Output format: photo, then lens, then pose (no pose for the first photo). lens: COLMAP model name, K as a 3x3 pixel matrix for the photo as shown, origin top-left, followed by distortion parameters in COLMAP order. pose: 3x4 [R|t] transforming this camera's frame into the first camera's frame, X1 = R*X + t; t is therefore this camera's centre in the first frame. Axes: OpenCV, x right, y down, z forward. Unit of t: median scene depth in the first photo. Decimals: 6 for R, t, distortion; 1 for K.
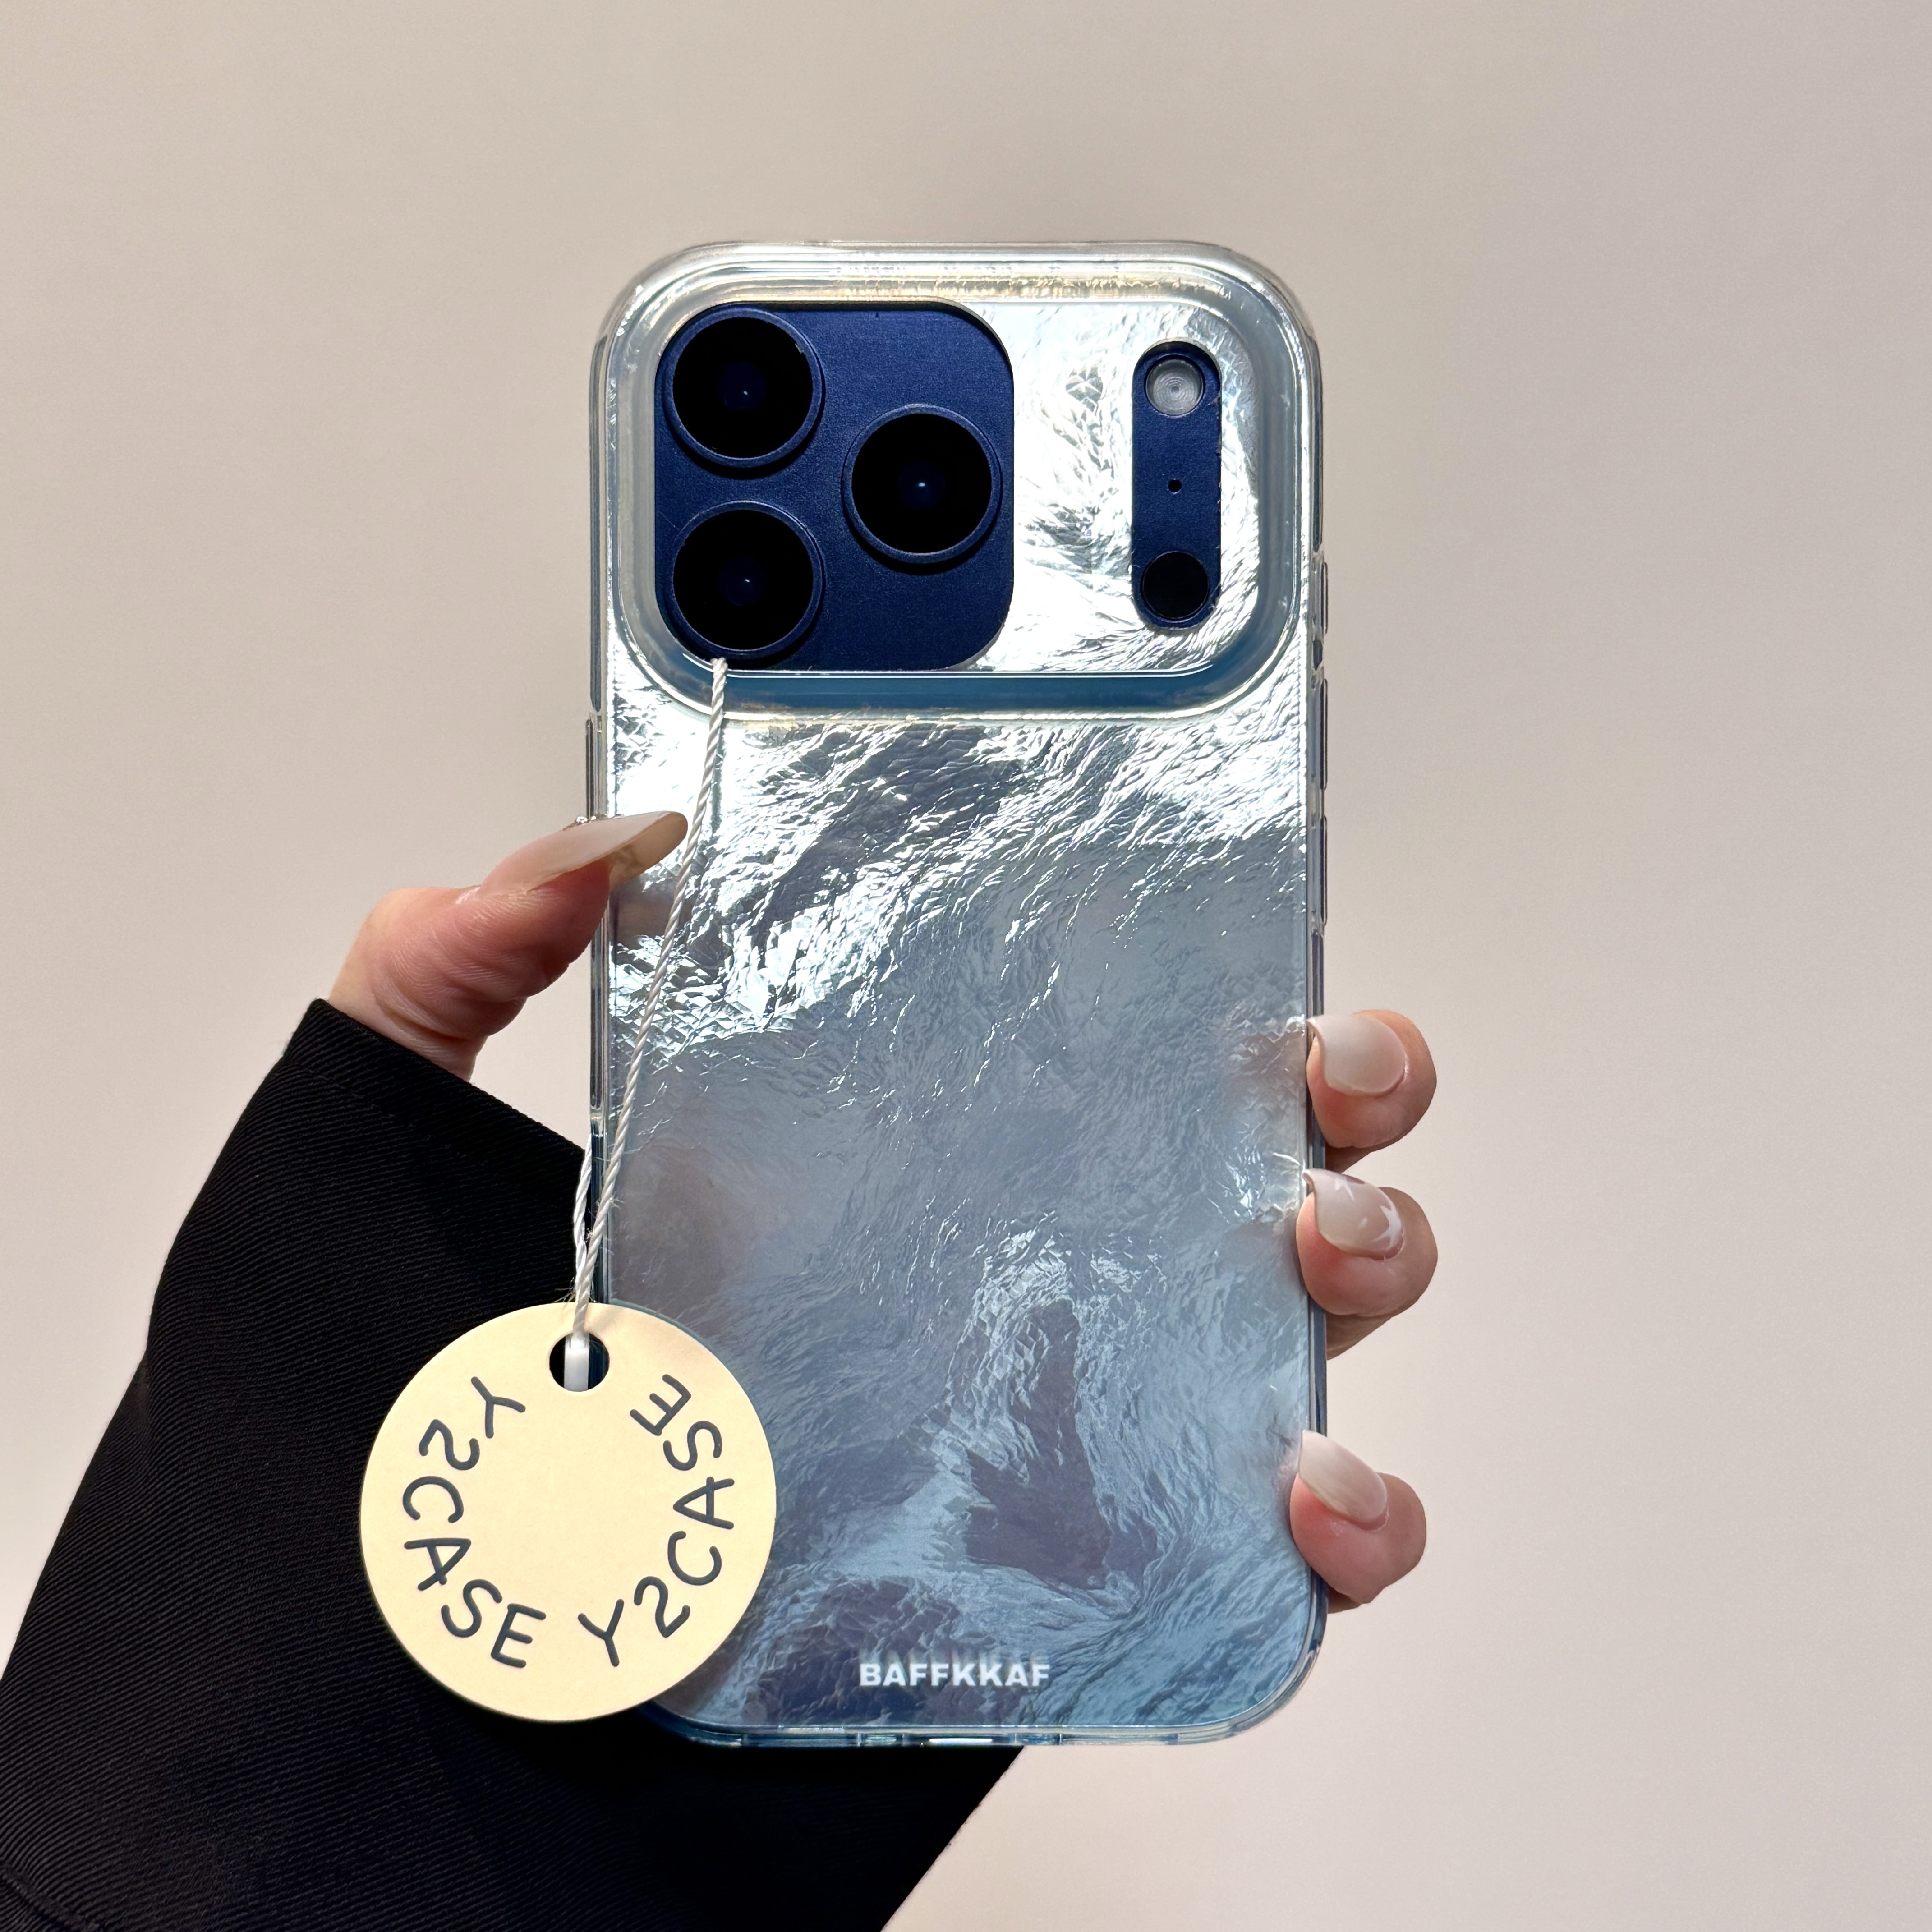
lens RADIAL K [[3618.4, 0, 916.2], [0, 3618.4, 974.5], [0, 0, 1]] dist [0.294740, 0.000000]
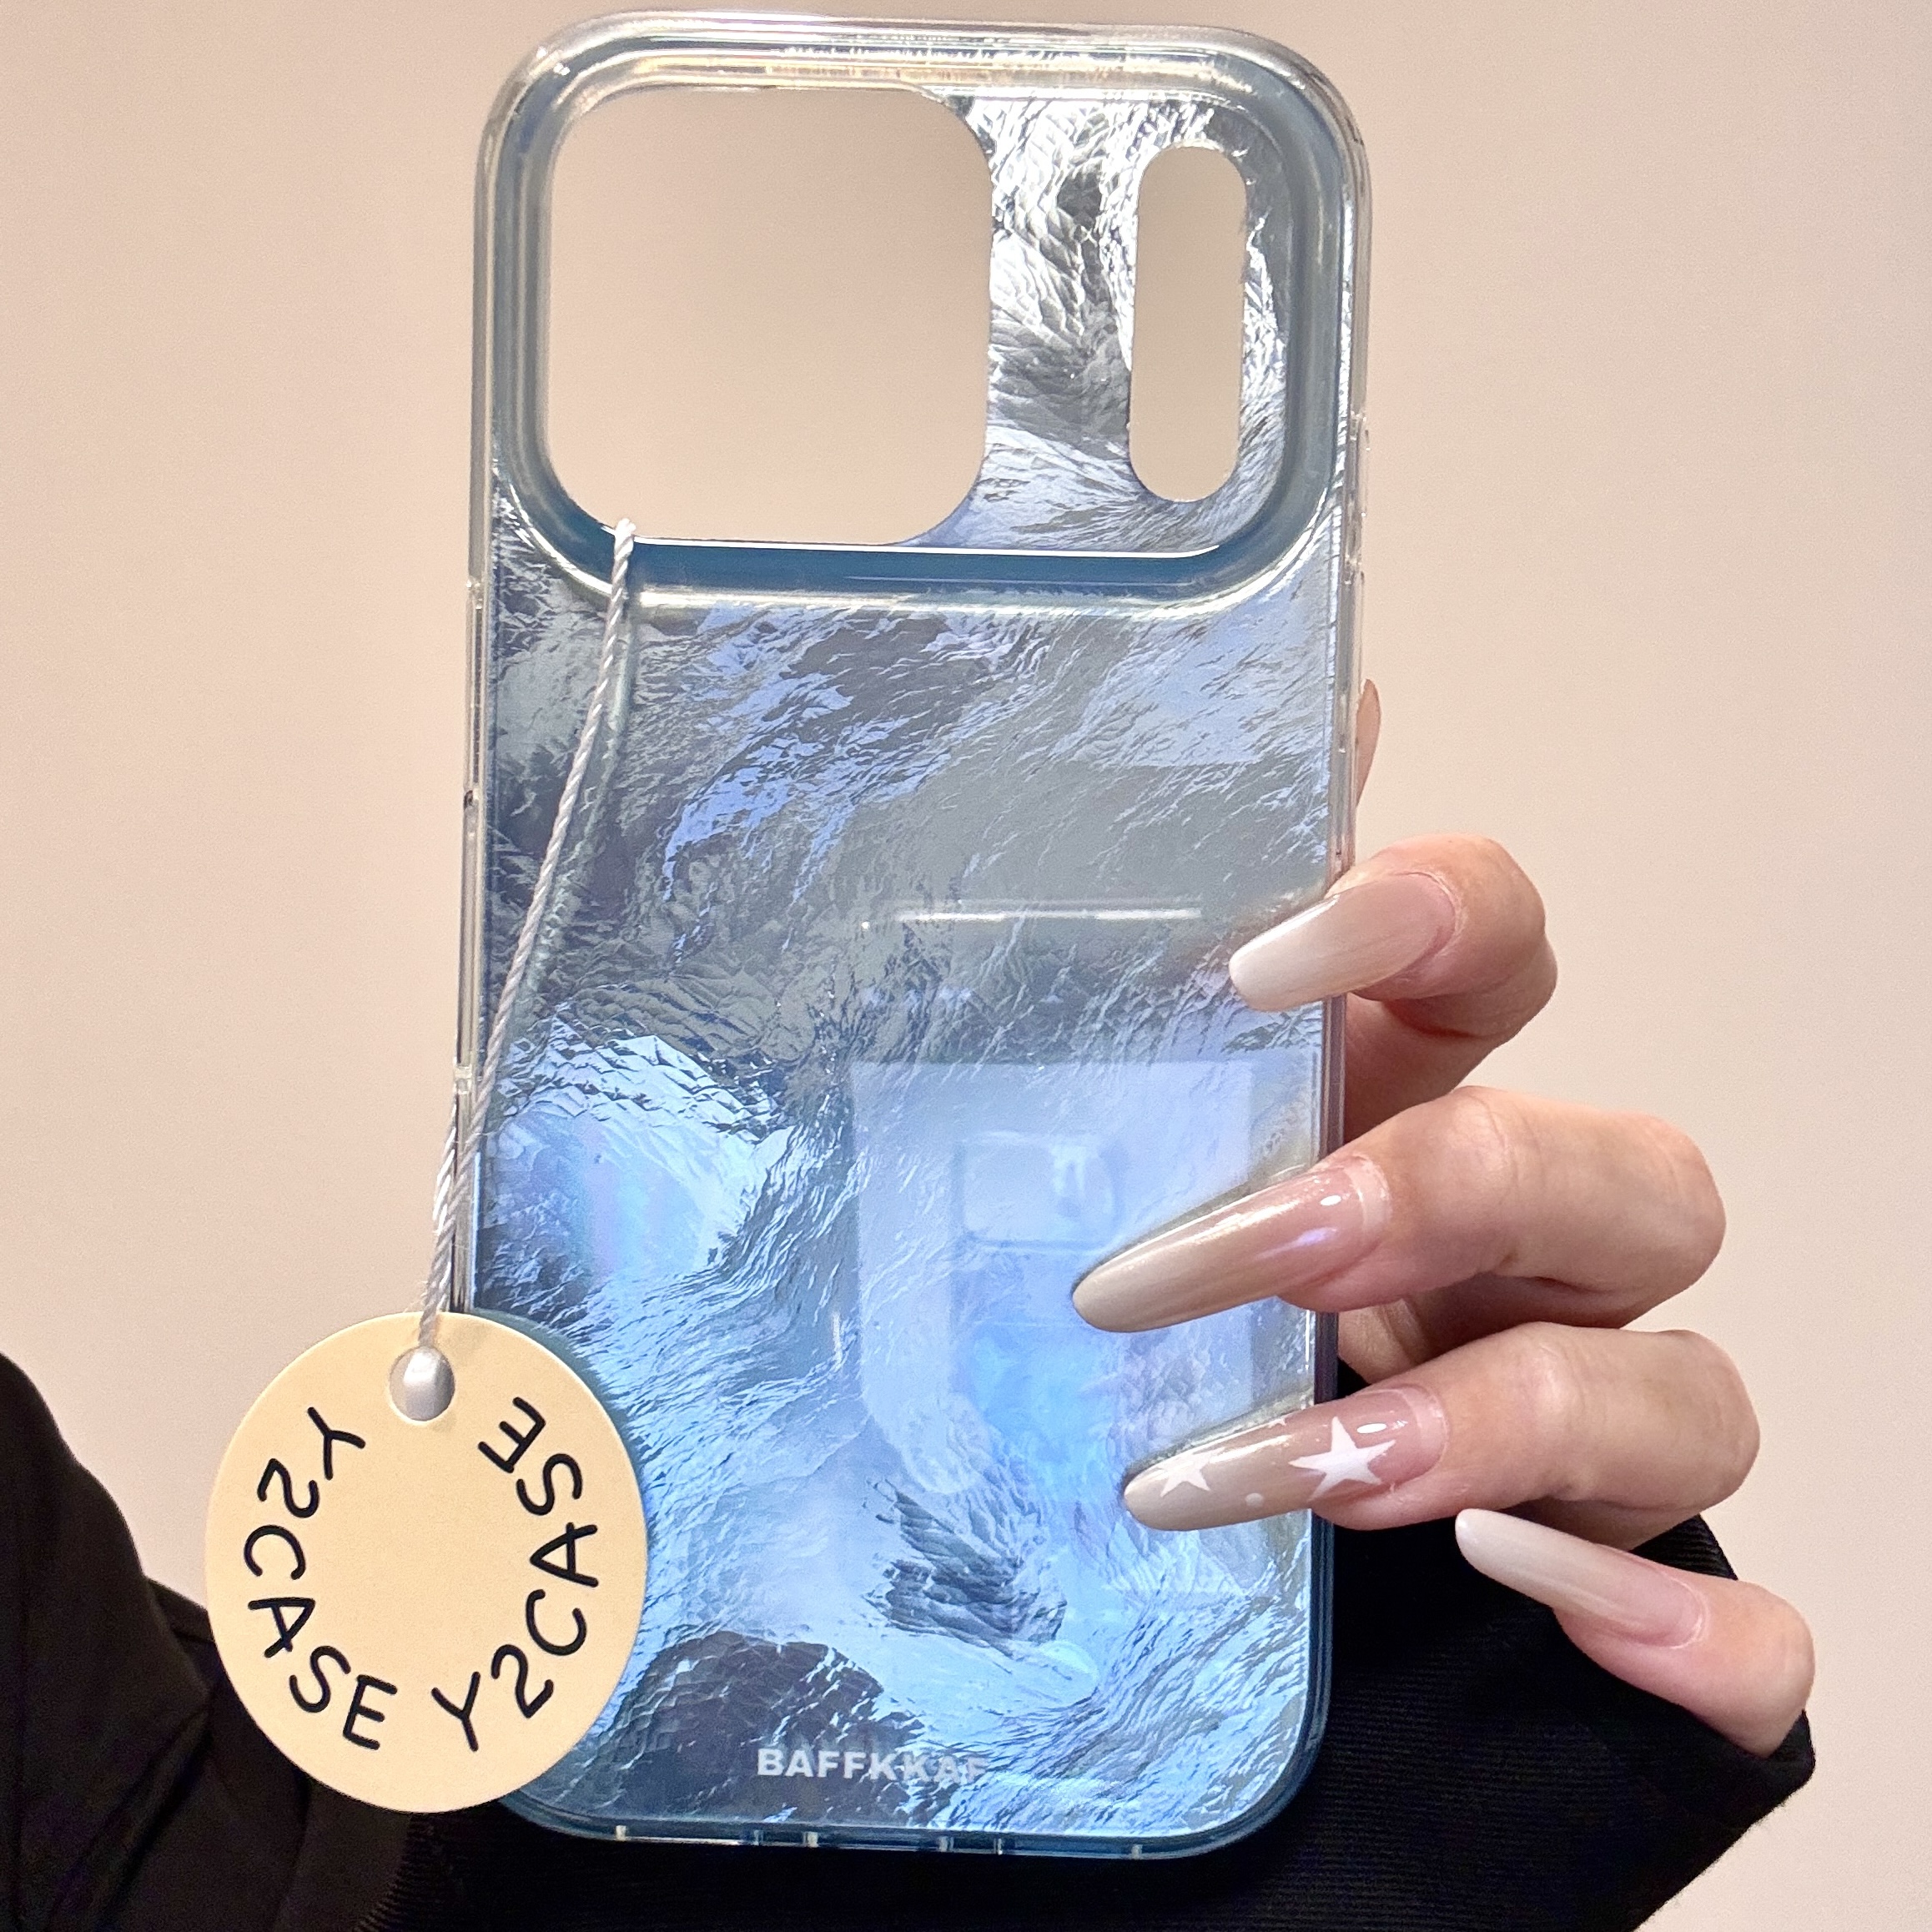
lens RADIAL K [[2970.9, 0, 968.2], [0, 2970.9, 980.6], [0, 0, 1]] dist [0.218391, 0.000000]
pose [[0.999189, 0.031010, -0.025690, 0.043962], [-0.030814, 0.999493, 0.007989, 0.008758], [0.025925, -0.007190, 0.999638, 0.322773]]
